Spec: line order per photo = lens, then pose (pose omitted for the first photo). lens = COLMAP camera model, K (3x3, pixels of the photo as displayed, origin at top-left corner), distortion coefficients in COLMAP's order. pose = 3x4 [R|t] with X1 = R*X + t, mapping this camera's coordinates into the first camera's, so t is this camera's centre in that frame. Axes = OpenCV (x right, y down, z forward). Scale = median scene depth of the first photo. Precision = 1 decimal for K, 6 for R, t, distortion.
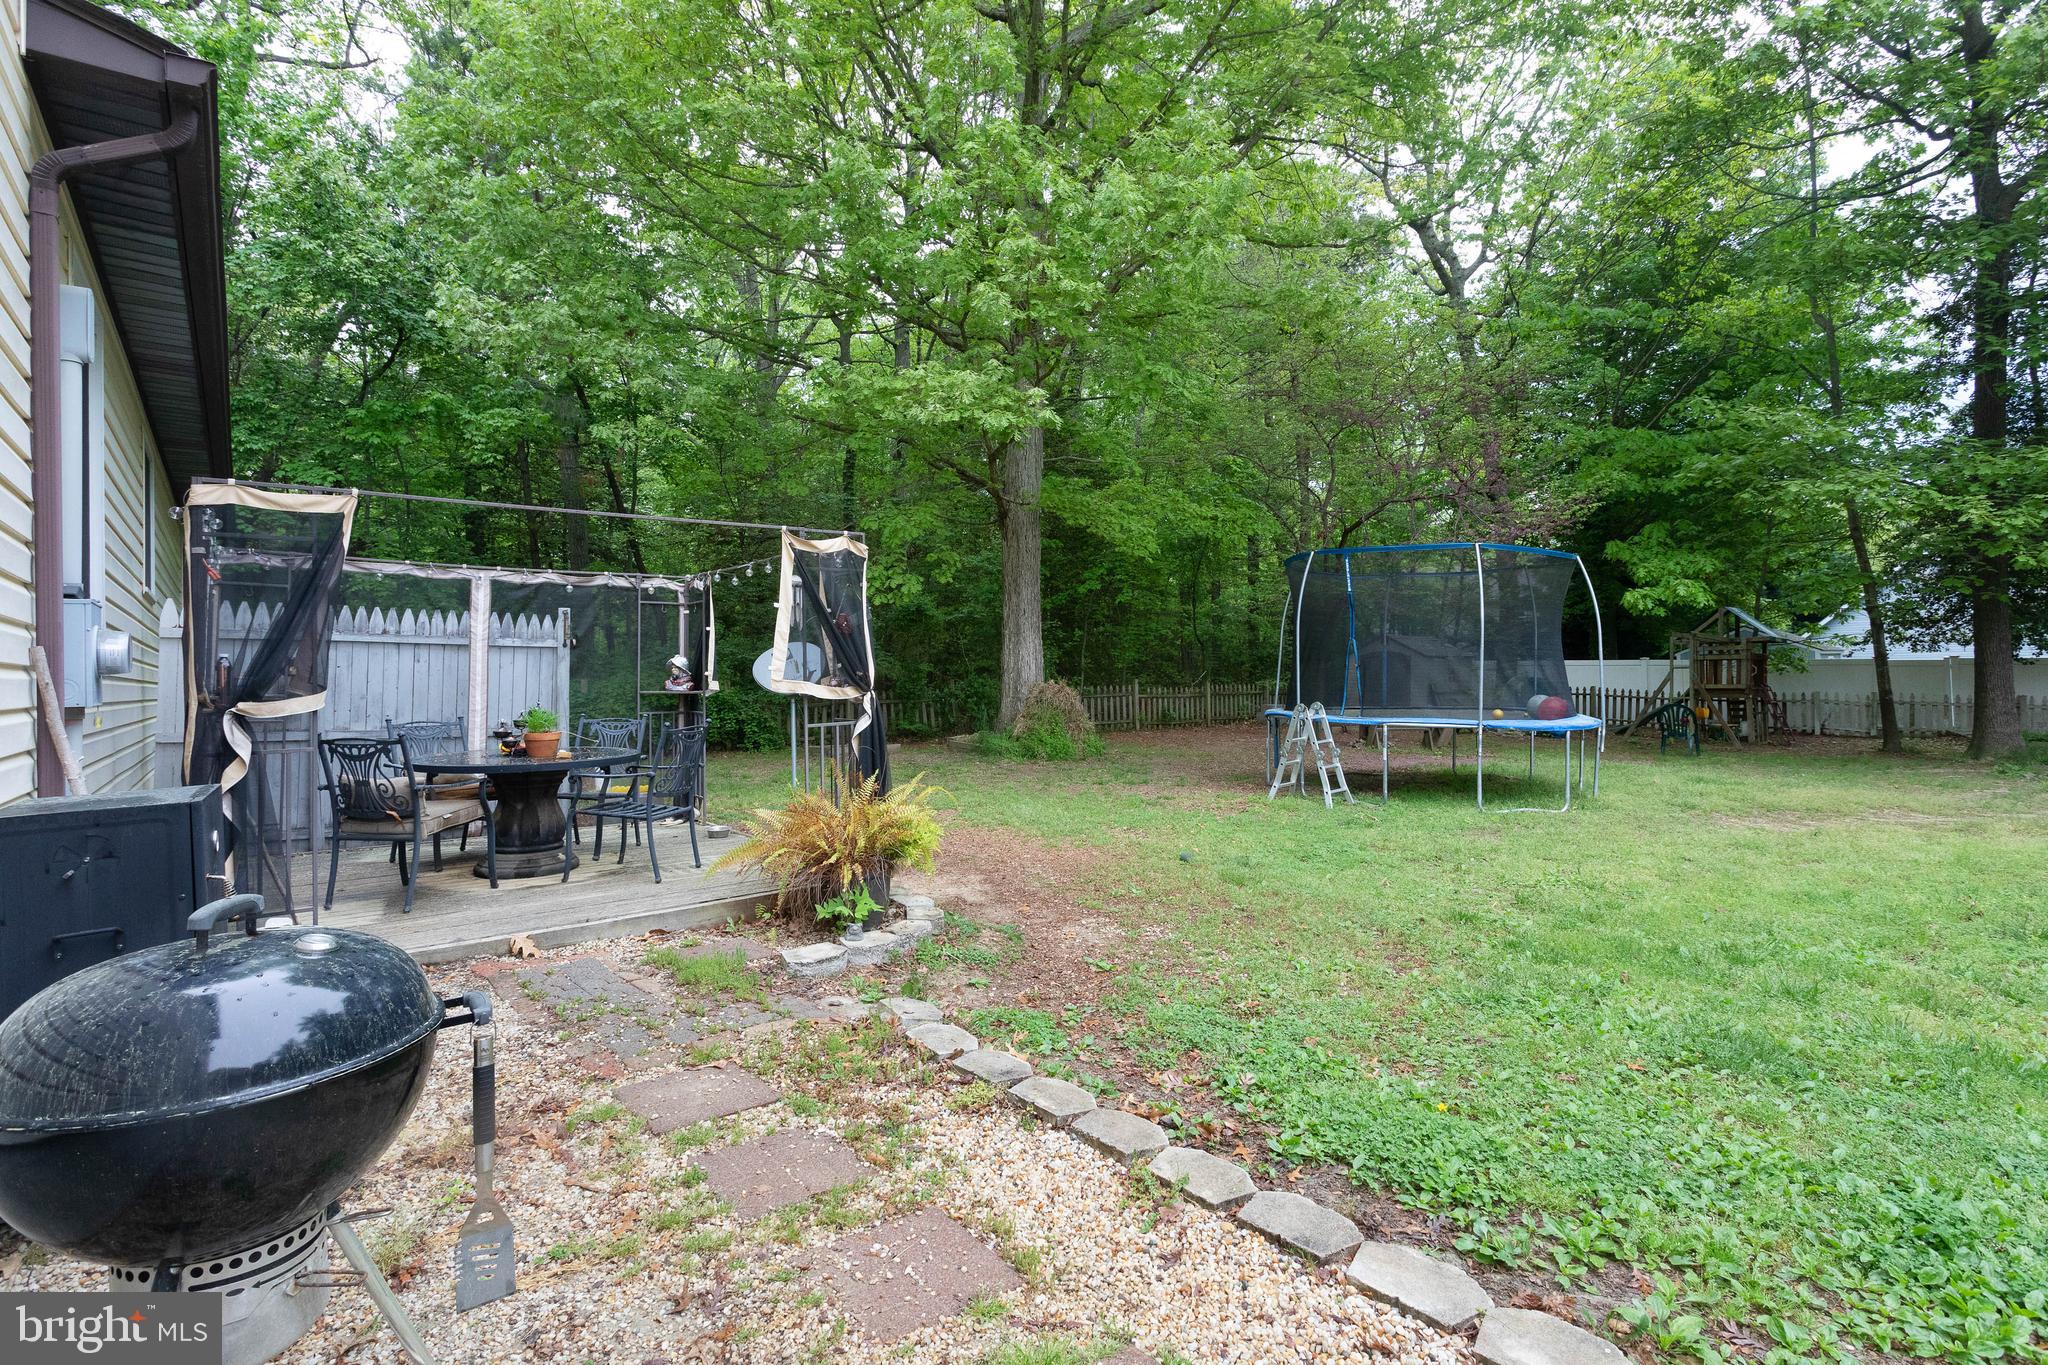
lens RADIAL K [[968.9, 0, 1035.5], [0, 968.9, 671.3], [0, 0, 1]] dist [0.002563, 0.000492]
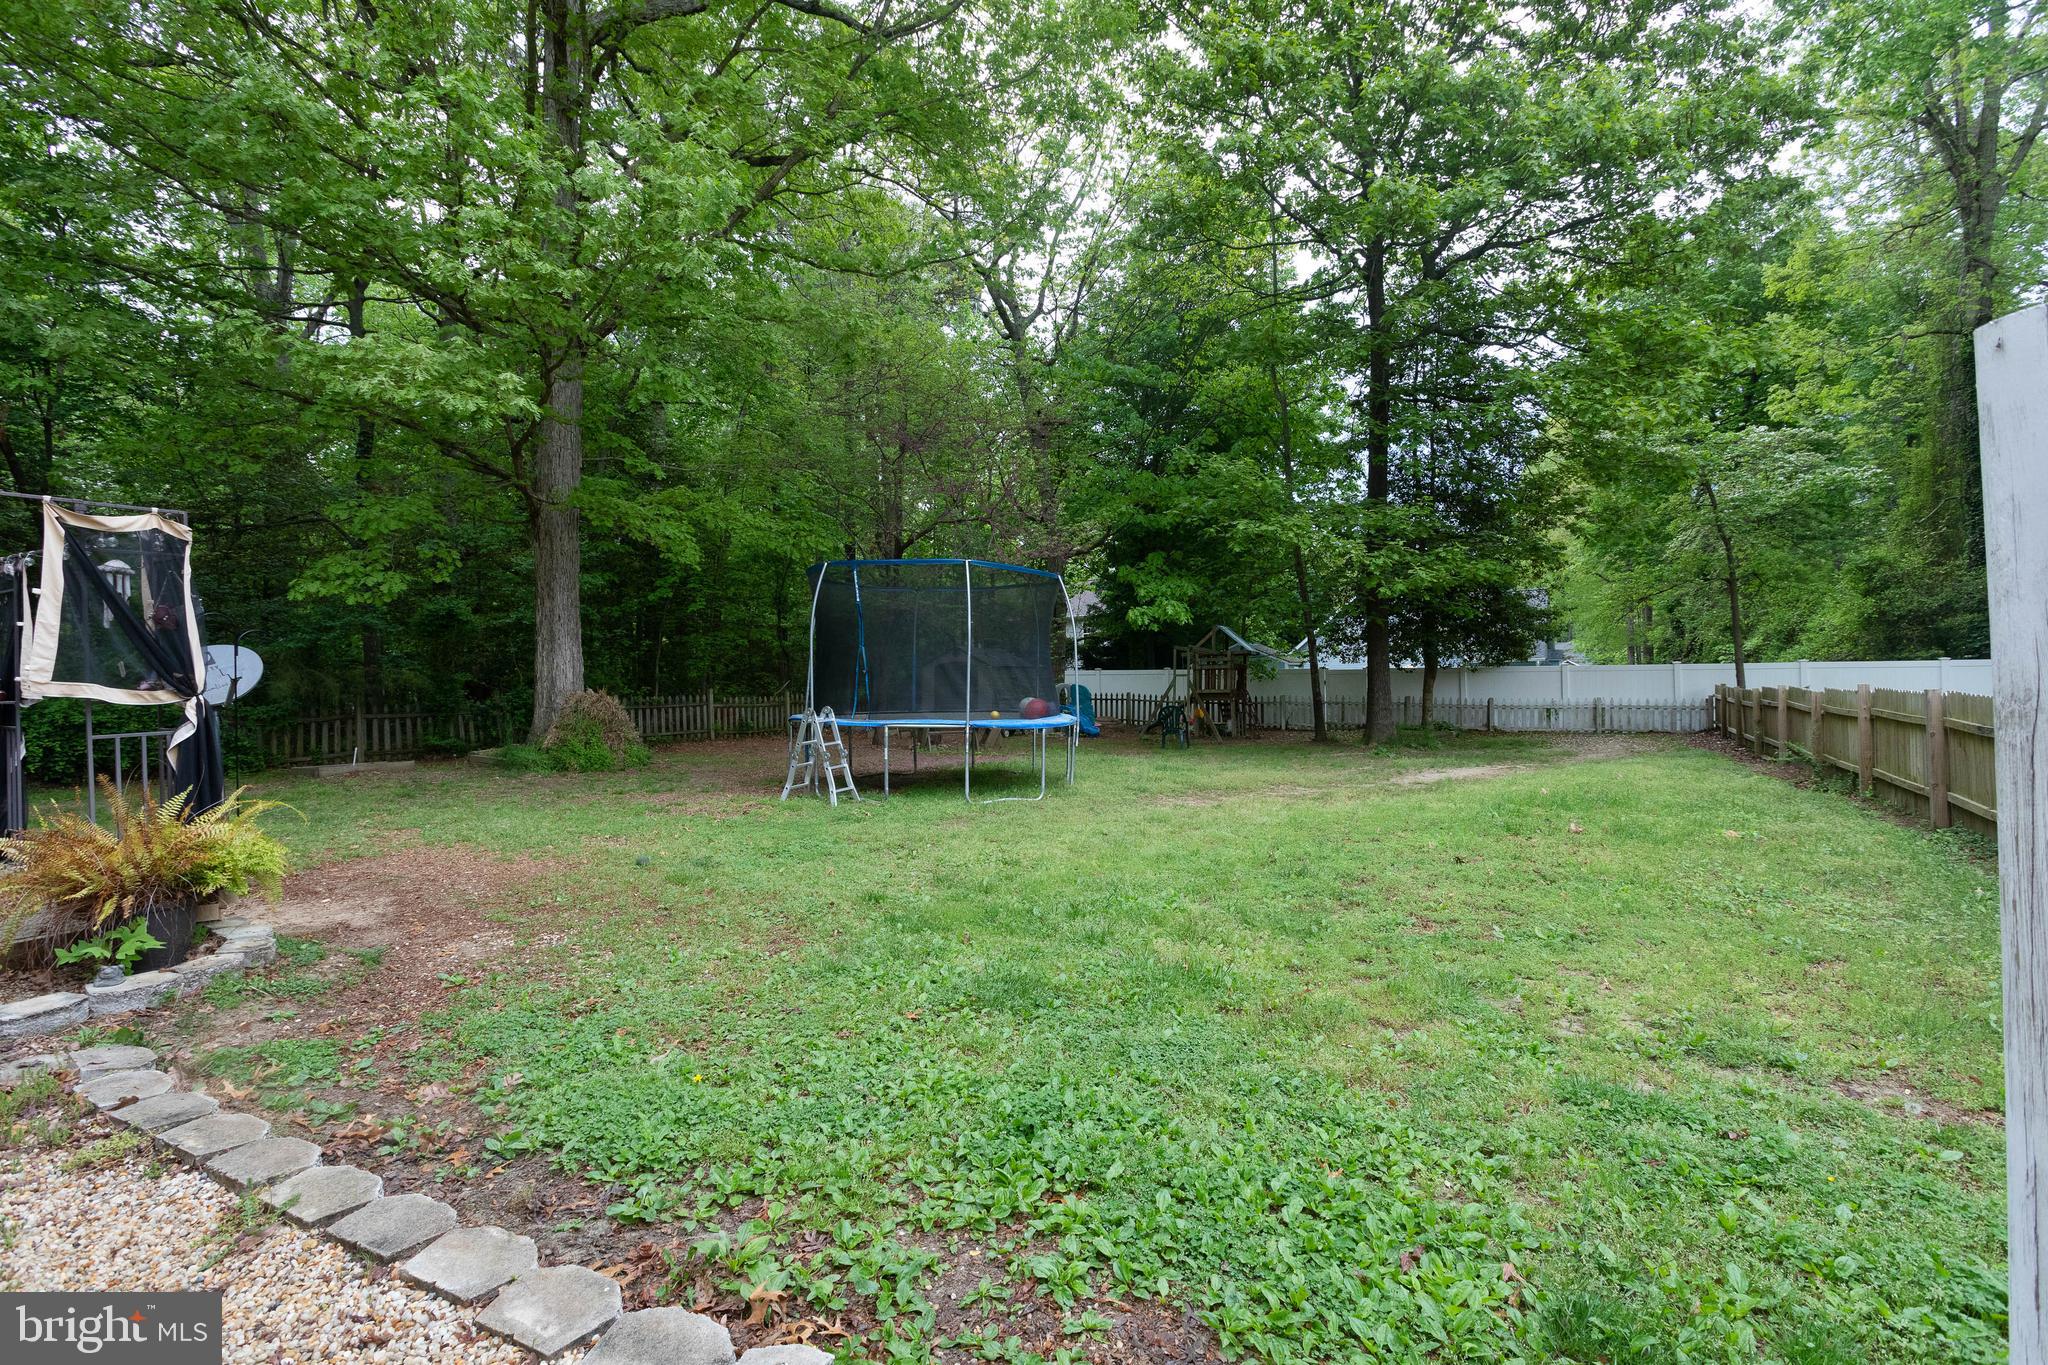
lens RADIAL K [[938.1, 0, 1023.3], [0, 938.1, 697.4], [0, 0, 1]] dist [0.001618, 0.000981]
pose [[0.936973, -0.008994, 0.349286, 0.145403], [0.003926, 0.999877, 0.015216, 0.008104], [-0.349380, -0.012886, 0.936893, -0.025477]]
